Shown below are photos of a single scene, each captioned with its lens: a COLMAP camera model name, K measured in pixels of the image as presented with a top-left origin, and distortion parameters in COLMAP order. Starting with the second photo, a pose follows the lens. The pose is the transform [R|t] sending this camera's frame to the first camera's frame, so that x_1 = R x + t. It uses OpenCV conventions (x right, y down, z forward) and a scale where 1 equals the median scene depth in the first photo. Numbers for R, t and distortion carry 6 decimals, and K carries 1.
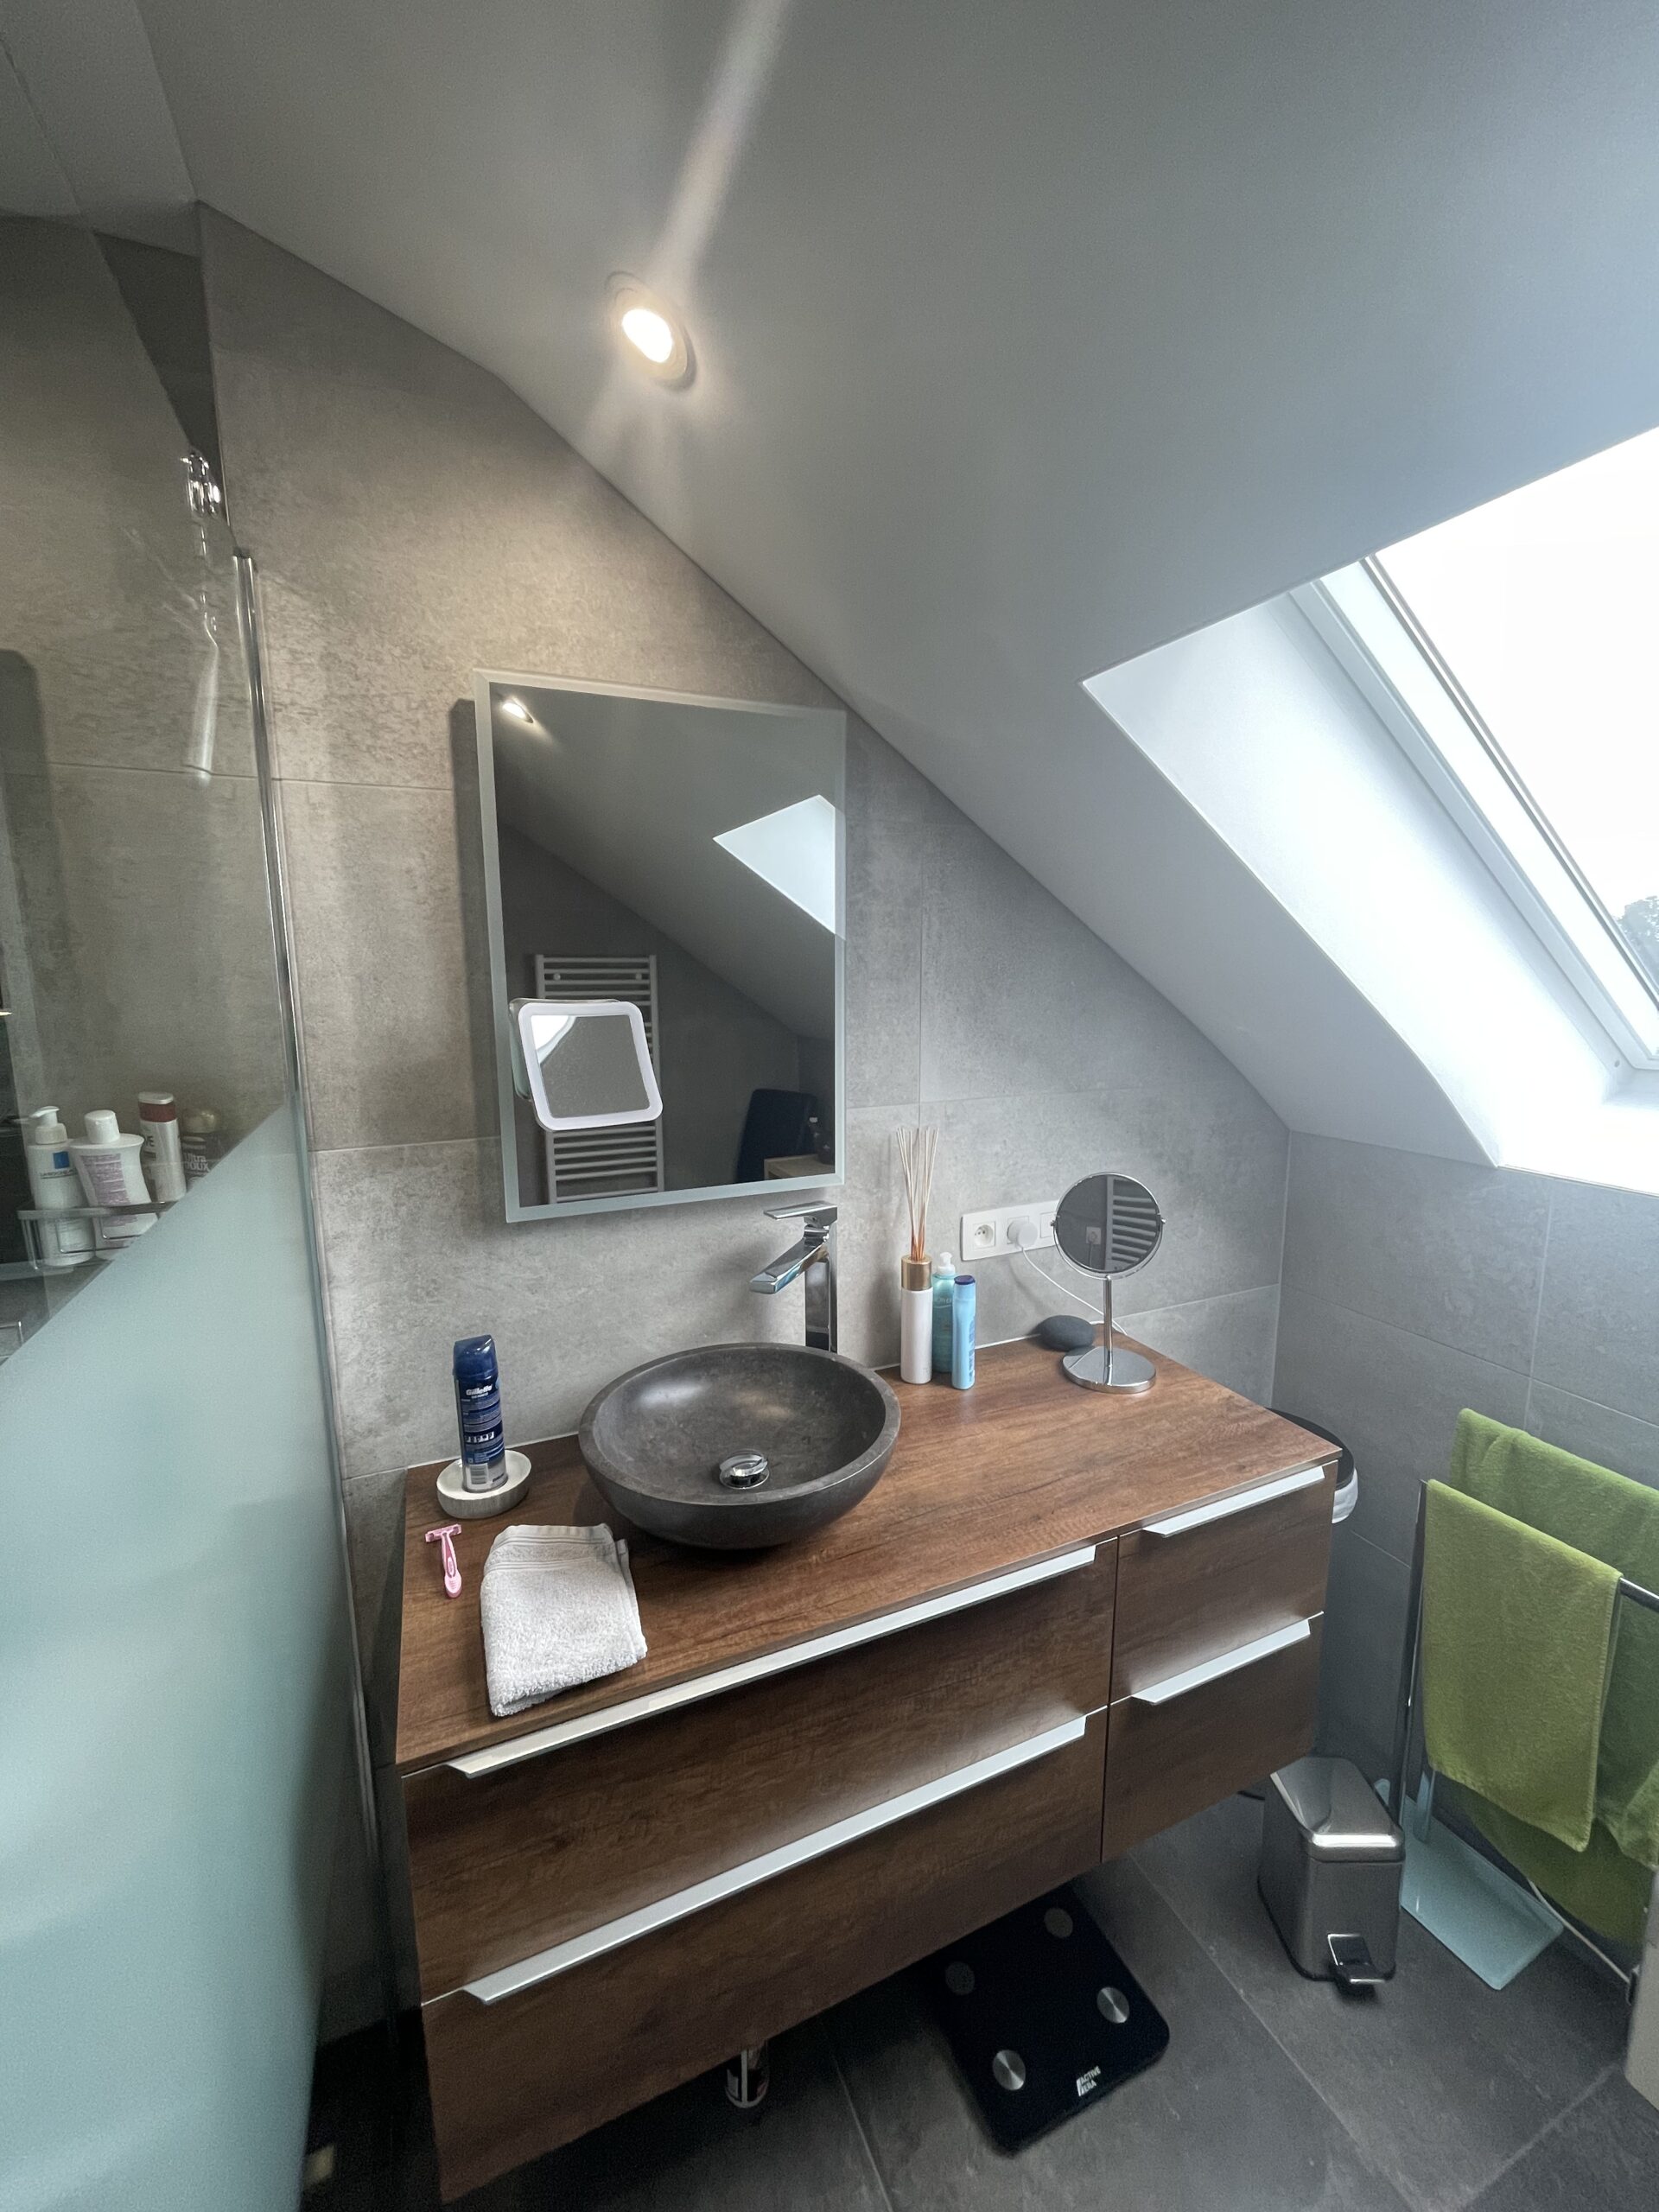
lens RADIAL K [[890.9, 0, 834.6], [0, 890.9, 1100.8], [0, 0, 1]] dist [-0.006627, 0.000549]
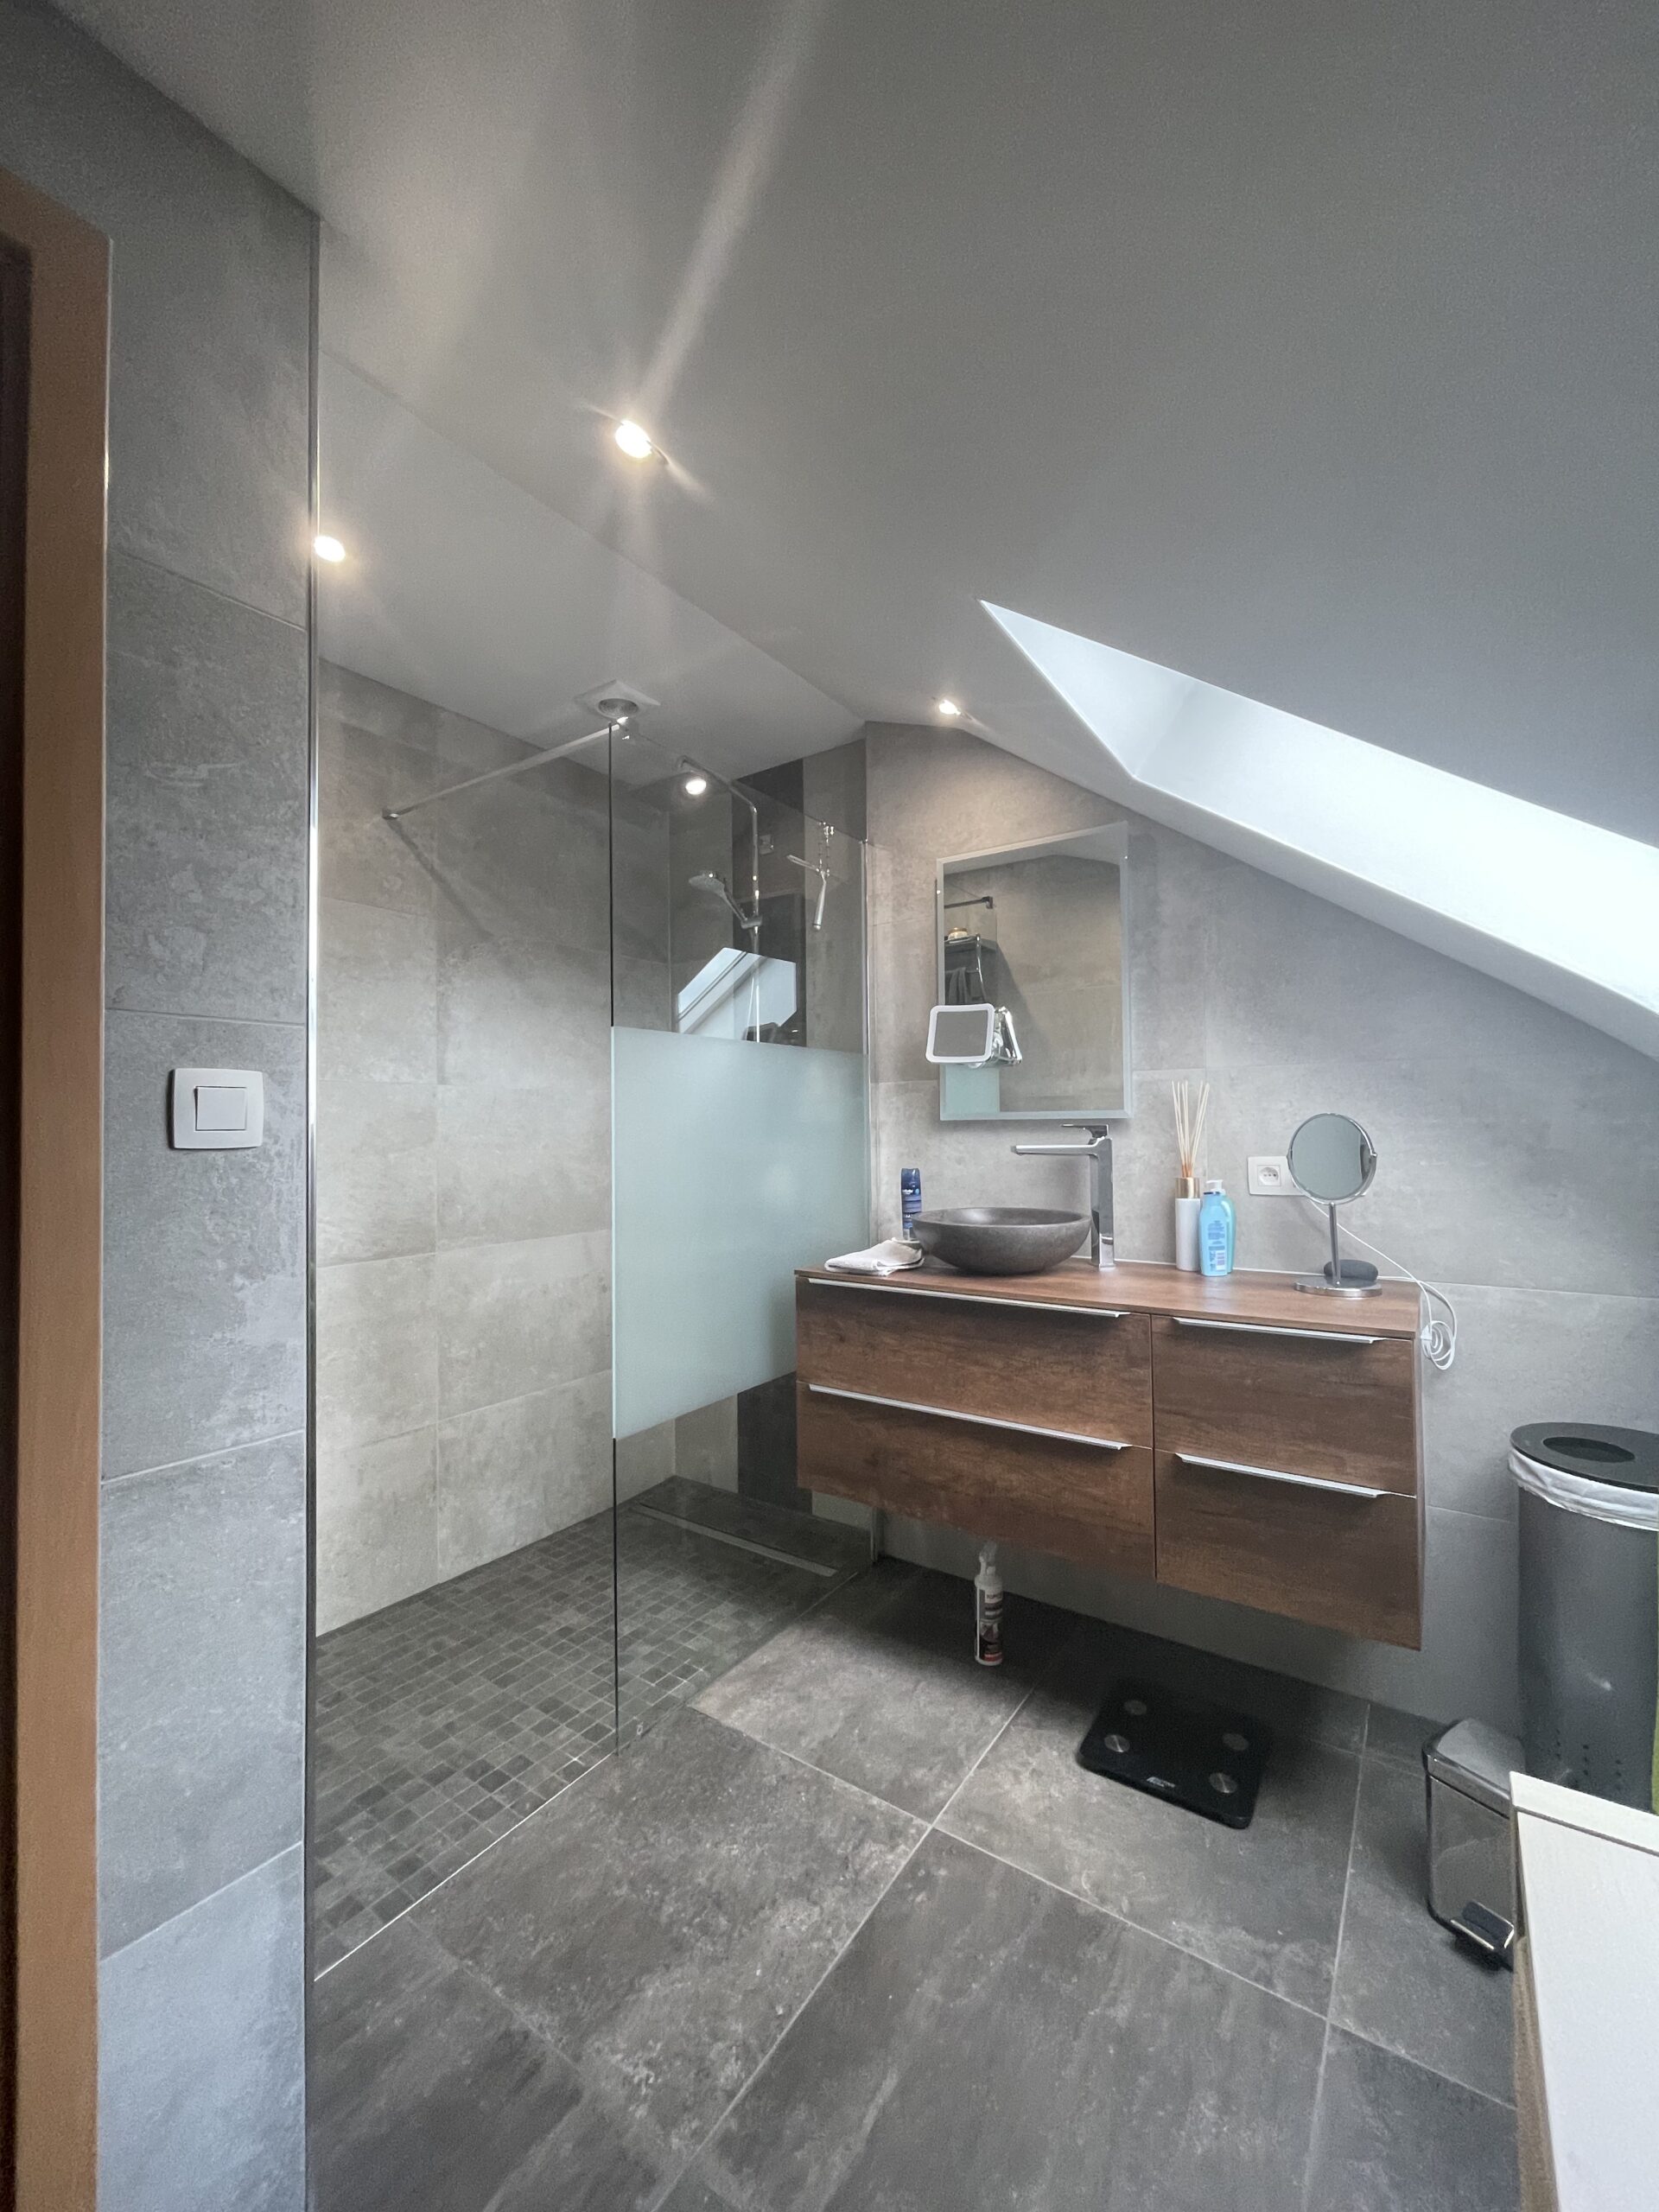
lens RADIAL K [[890.9, 0, 832.5], [0, 890.9, 1102.0], [0, 0, 1]] dist [-0.006627, 0.000549]
pose [[0.516869, -0.025036, -0.855698, 1.283686], [-0.119723, 0.987635, -0.101213, 0.346748], [0.847652, 0.154760, 0.507480, -0.234384]]
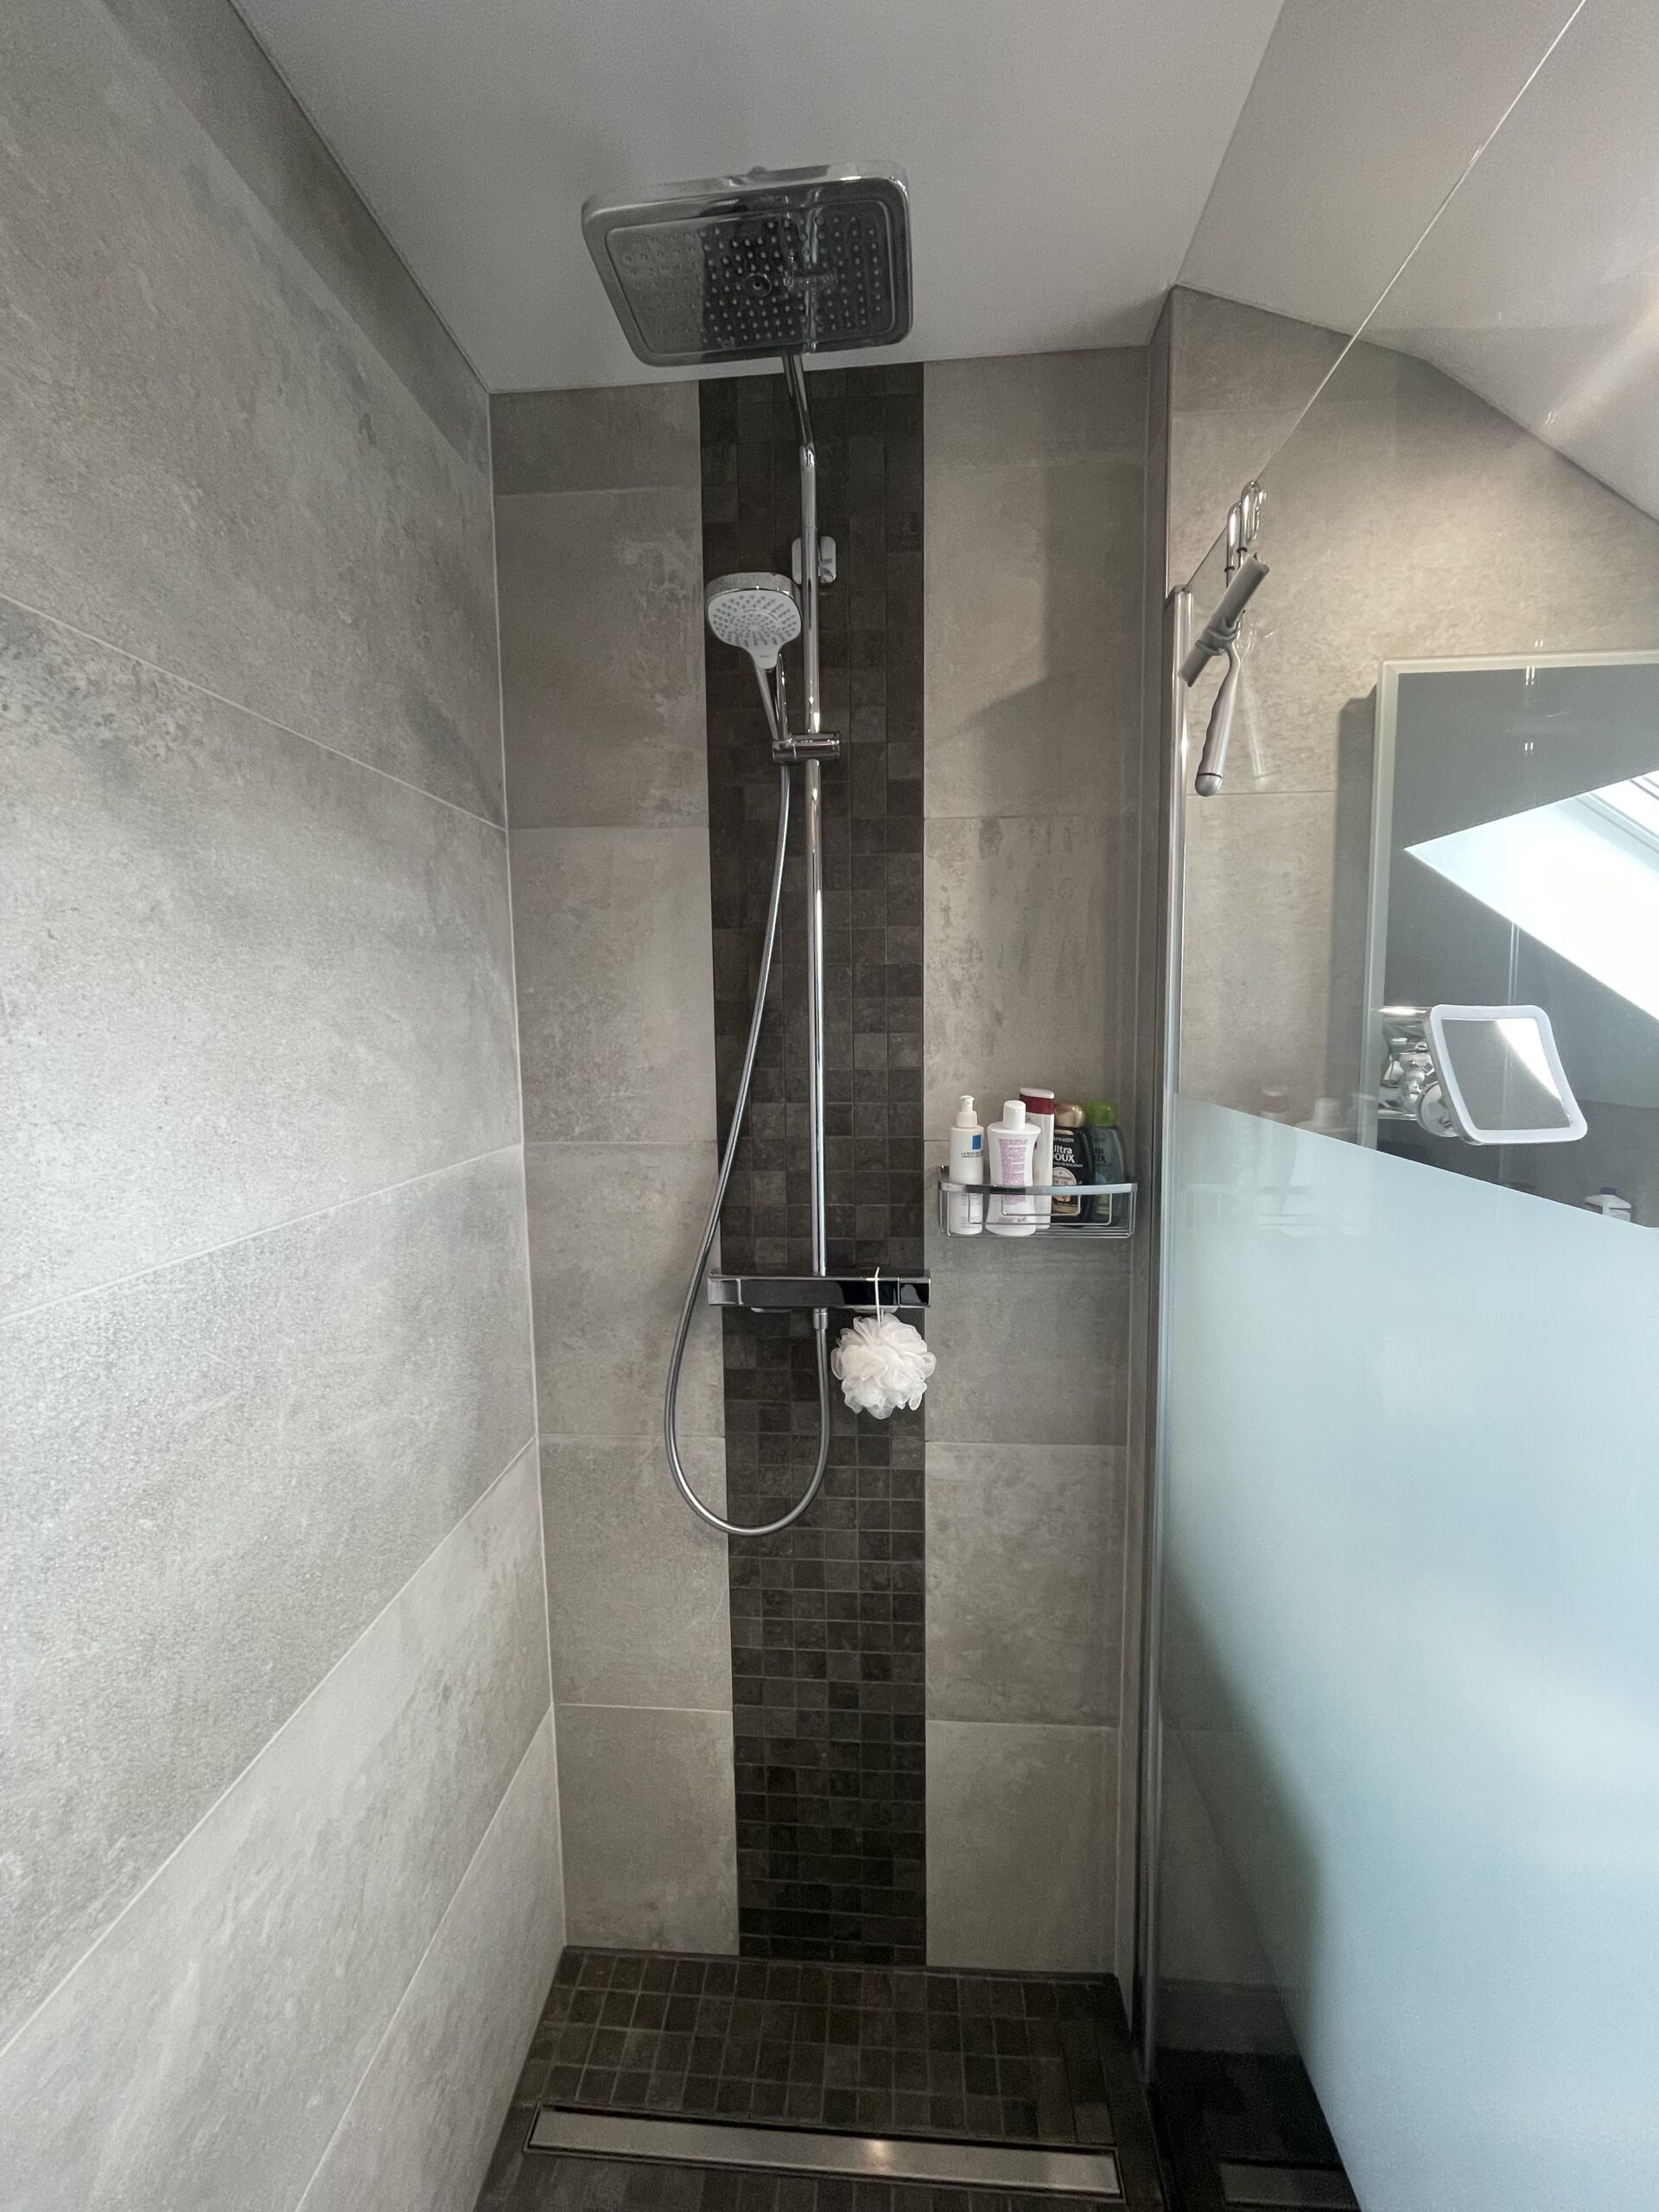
lens RADIAL K [[890.9, 0, 831.9], [0, 890.9, 1099.6], [0, 0, 1]] dist [-0.006627, 0.000549]
pose [[0.877516, 0.038626, -0.477989, -0.439245], [-0.062929, 0.997407, -0.034929, 0.058143], [0.475400, 0.060730, 0.877671, -0.099691]]
